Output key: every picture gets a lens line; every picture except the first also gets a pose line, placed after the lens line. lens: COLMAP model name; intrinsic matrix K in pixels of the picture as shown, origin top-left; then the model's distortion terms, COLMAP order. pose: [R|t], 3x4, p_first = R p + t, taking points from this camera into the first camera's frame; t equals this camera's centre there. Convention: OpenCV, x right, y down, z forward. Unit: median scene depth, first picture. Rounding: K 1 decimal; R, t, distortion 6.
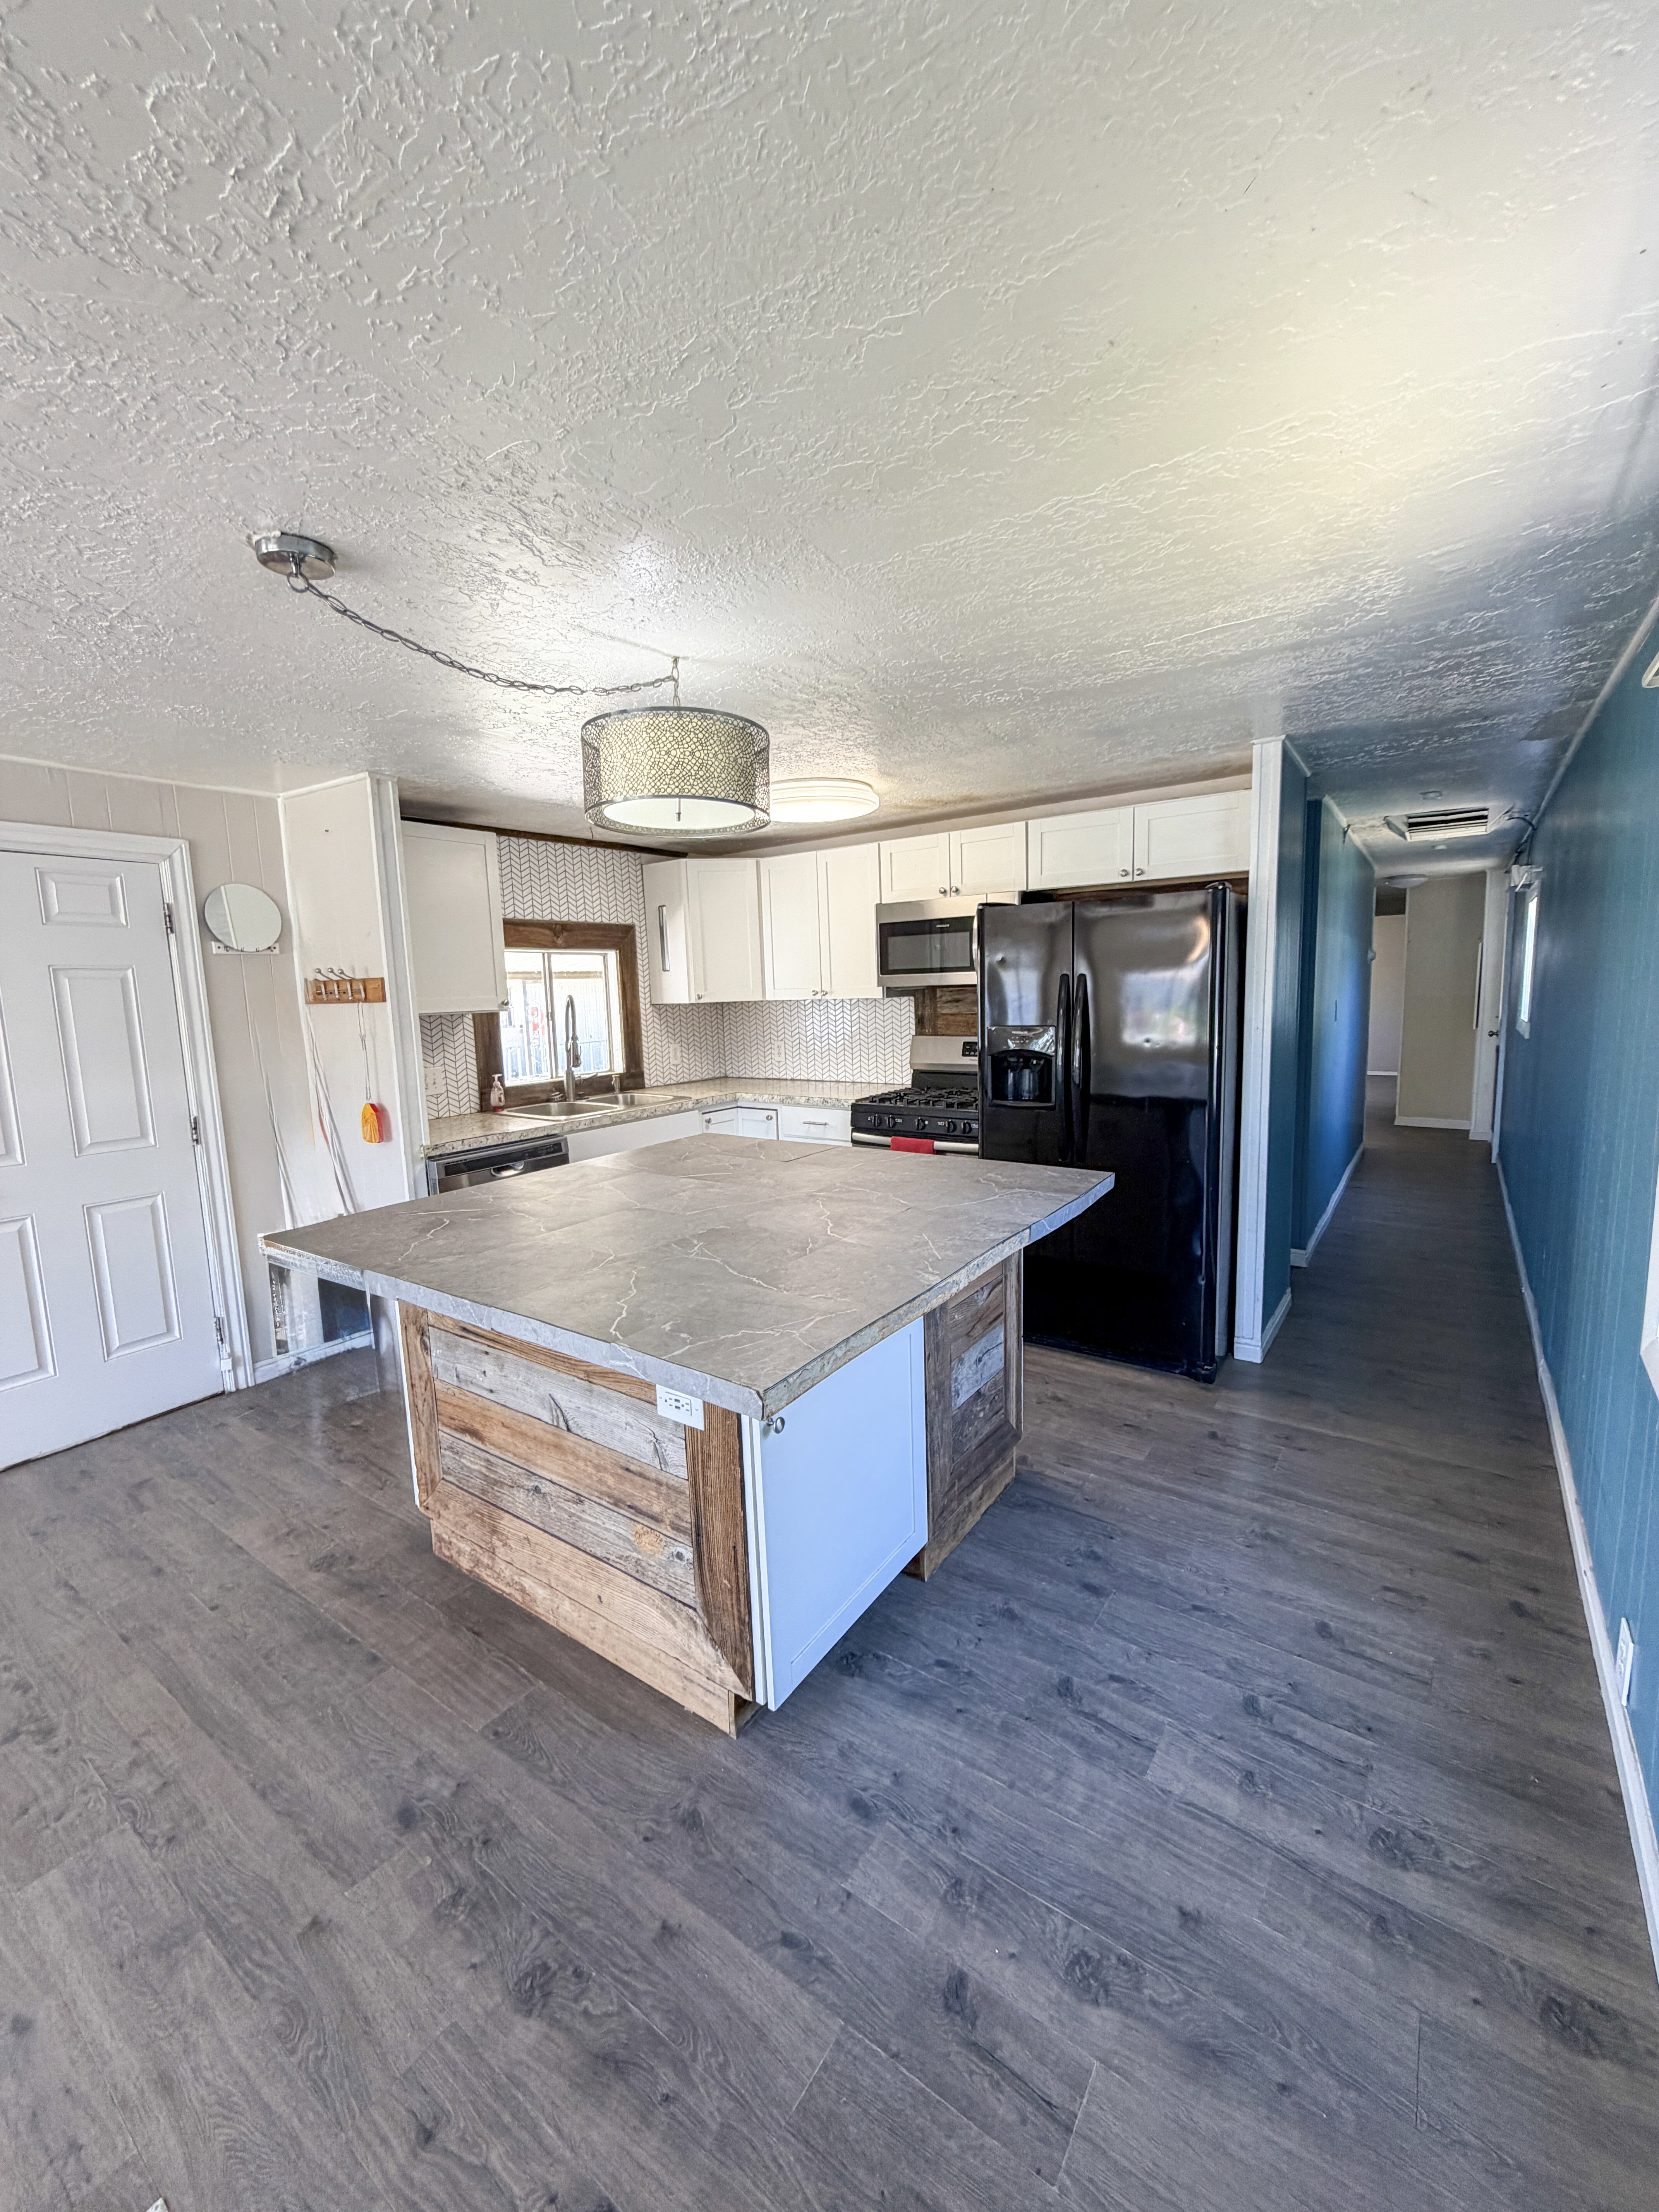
lens RADIAL K [[880.5, 0, 821.8], [0, 880.5, 1106.2], [0, 0, 1]] dist [0.000055, -0.000364]
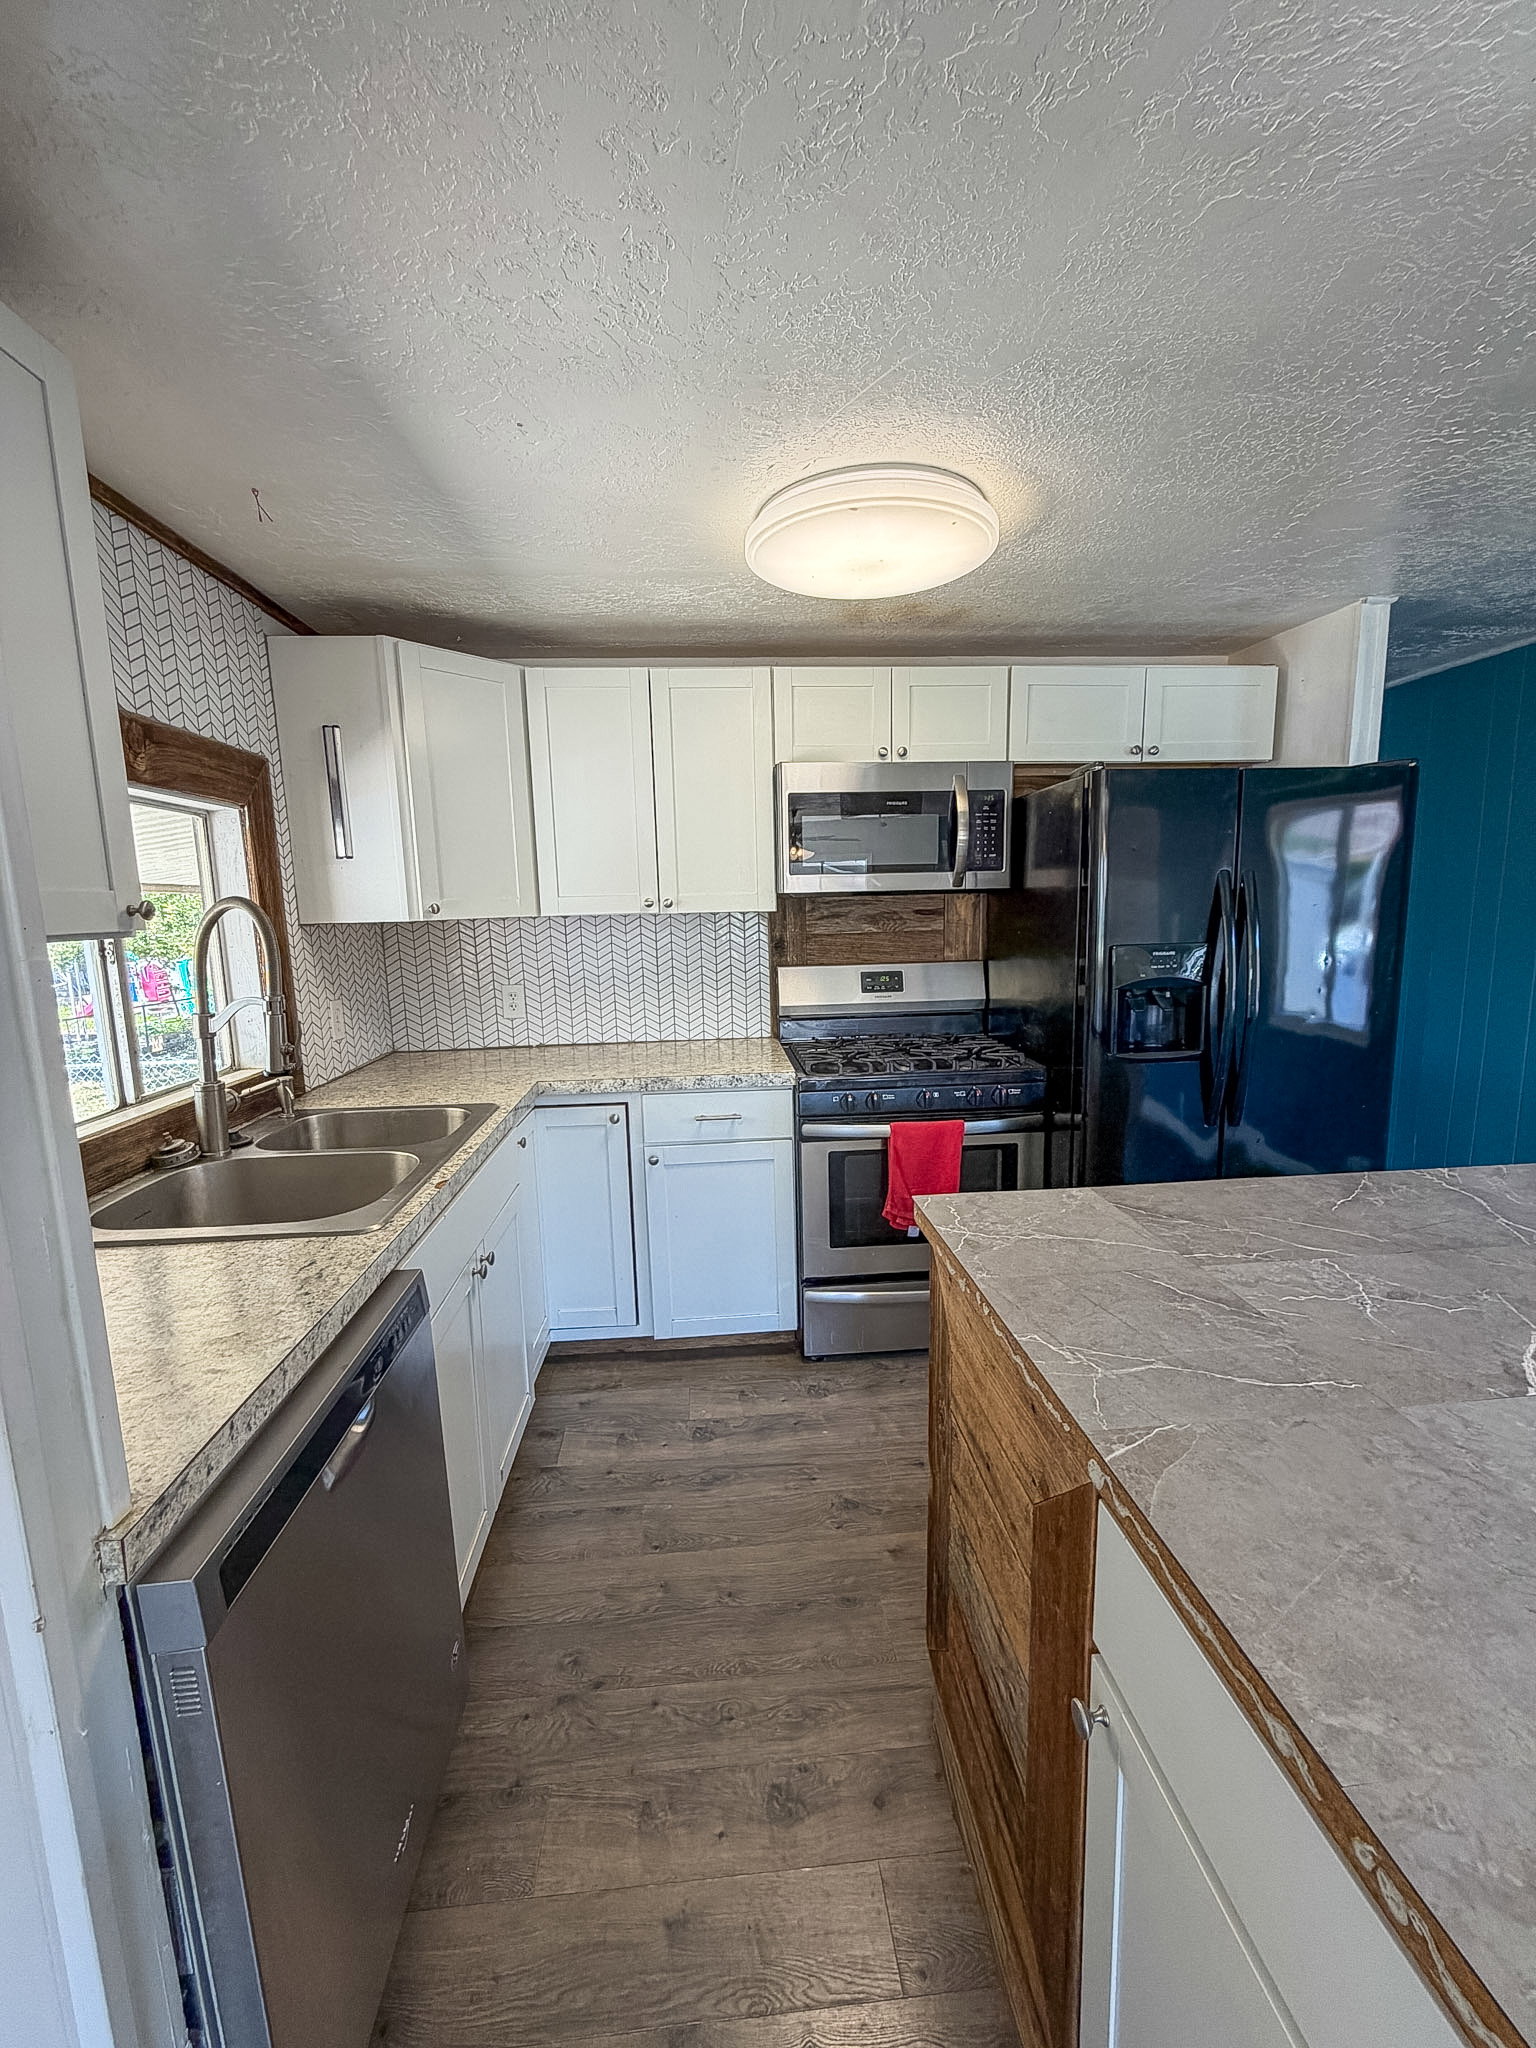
lens RADIAL K [[819.1, 0, 753.2], [0, 819.1, 1020.8], [0, 0, 1]] dist [0.008566, 0.000204]
pose [[0.769434, -0.077453, 0.634013, -0.332033], [0.085732, 0.996162, 0.017650, -0.053717], [-0.632946, 0.040775, 0.773121, 0.537713]]
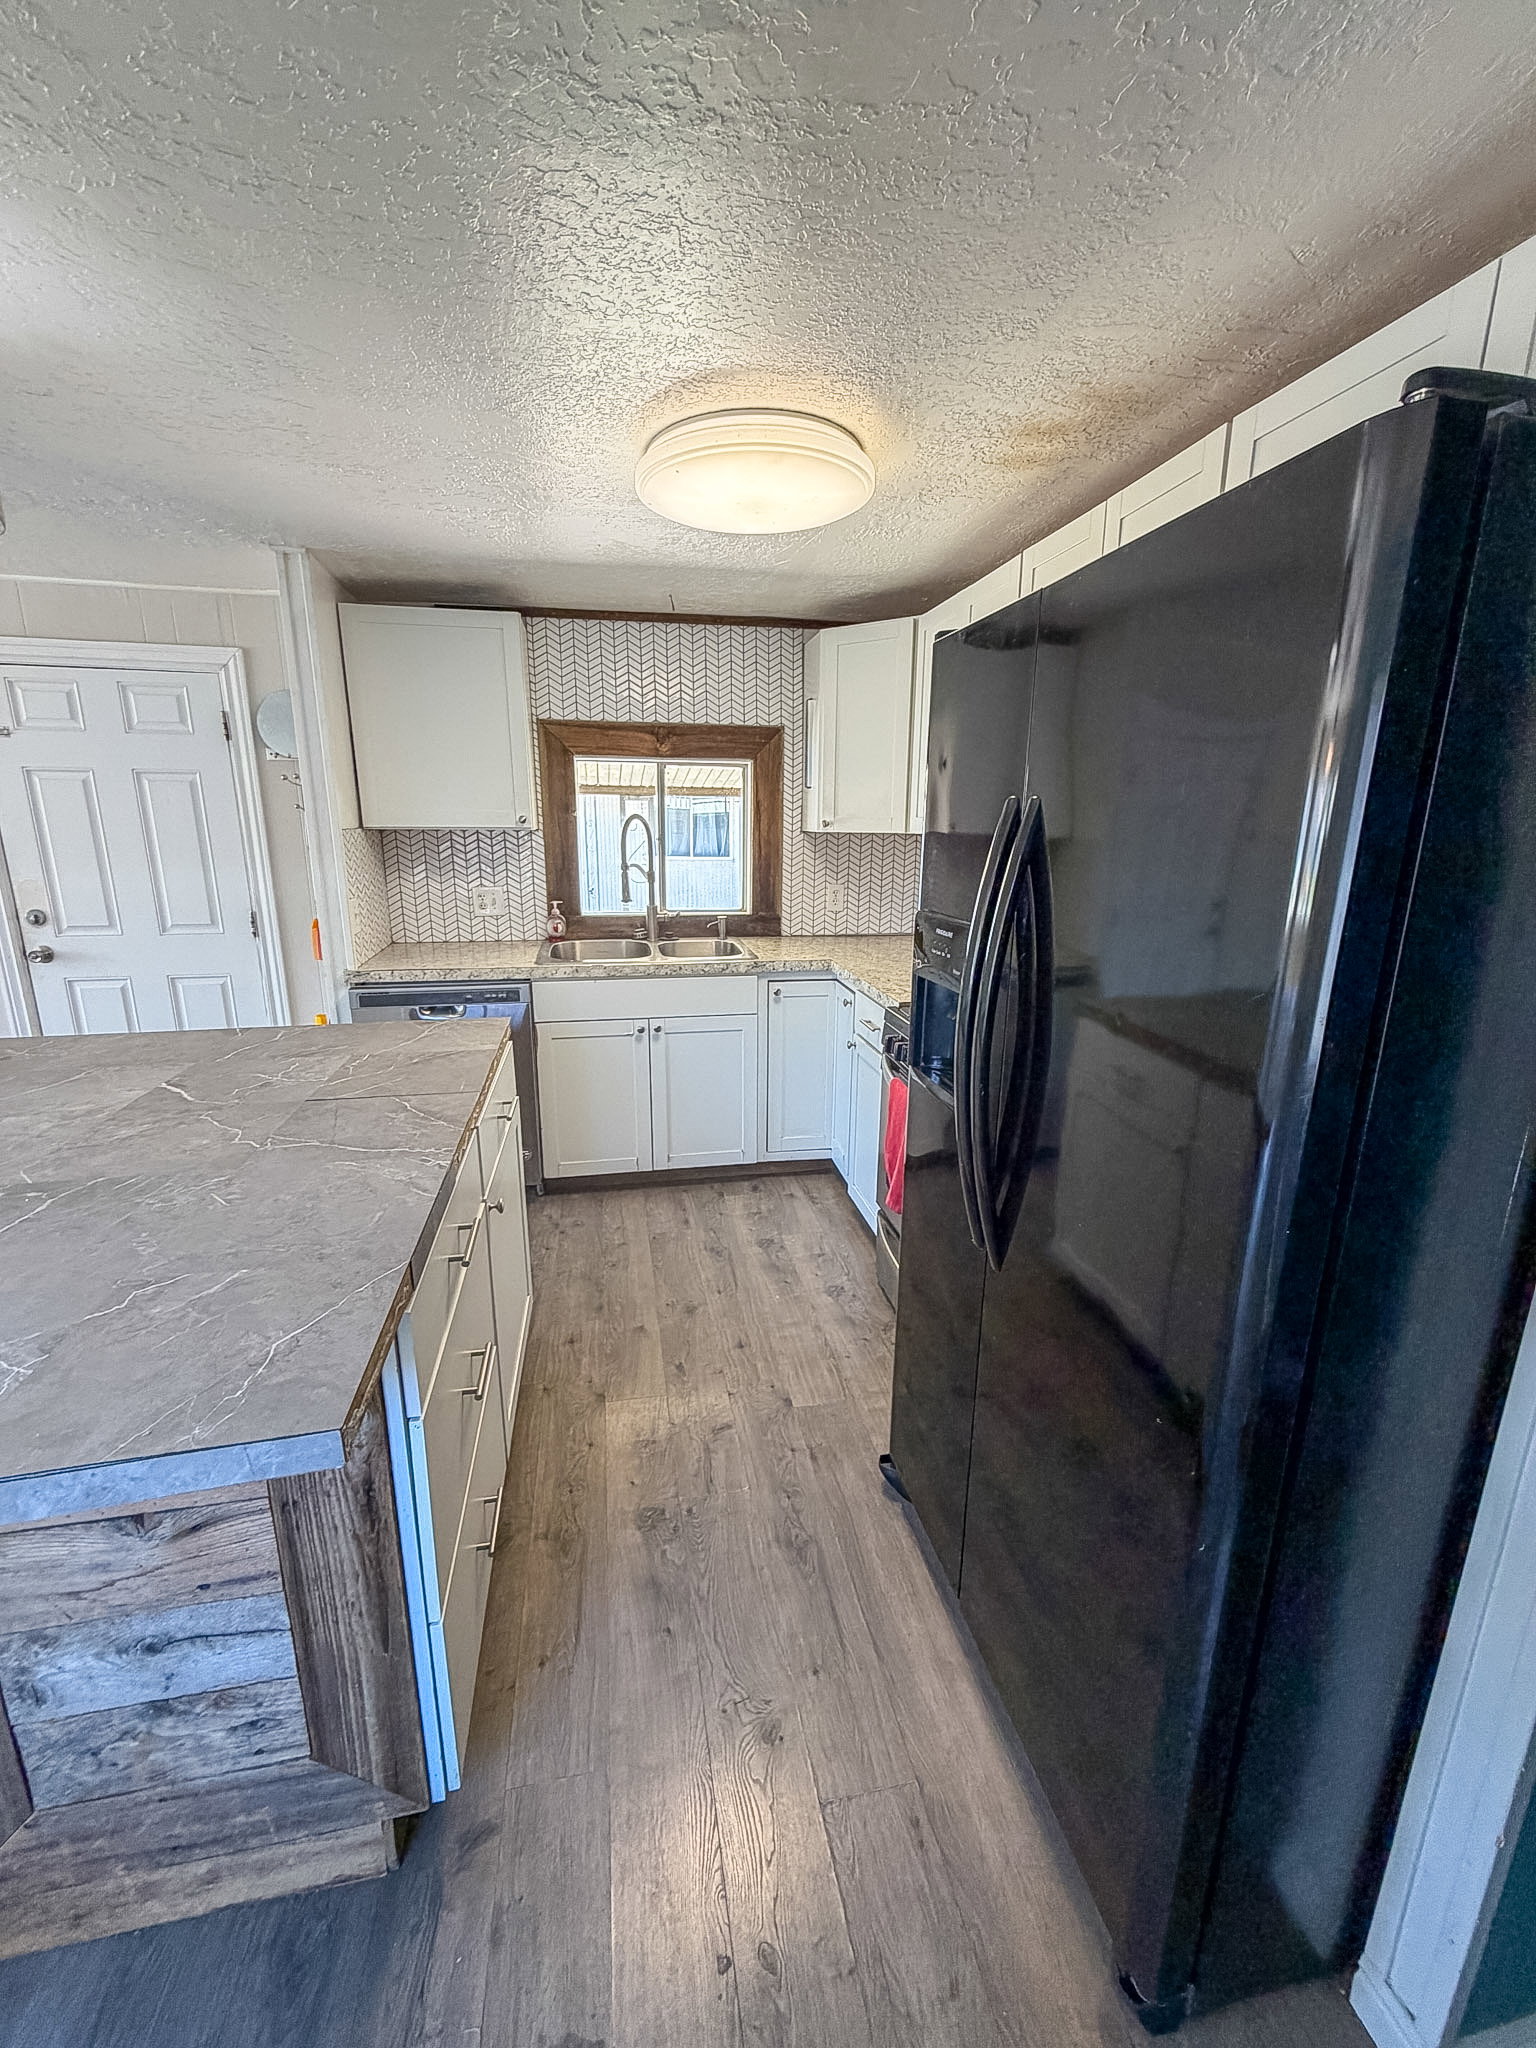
lens RADIAL K [[819.1, 0, 769.7], [0, 819.1, 1019.1], [0, 0, 1]] dist [0.008566, 0.000204]
pose [[0.727245, 0.201550, -0.656119, 0.337999], [-0.122612, 0.978687, 0.164735, -0.076903], [0.675338, -0.039355, 0.736458, 0.486280]]
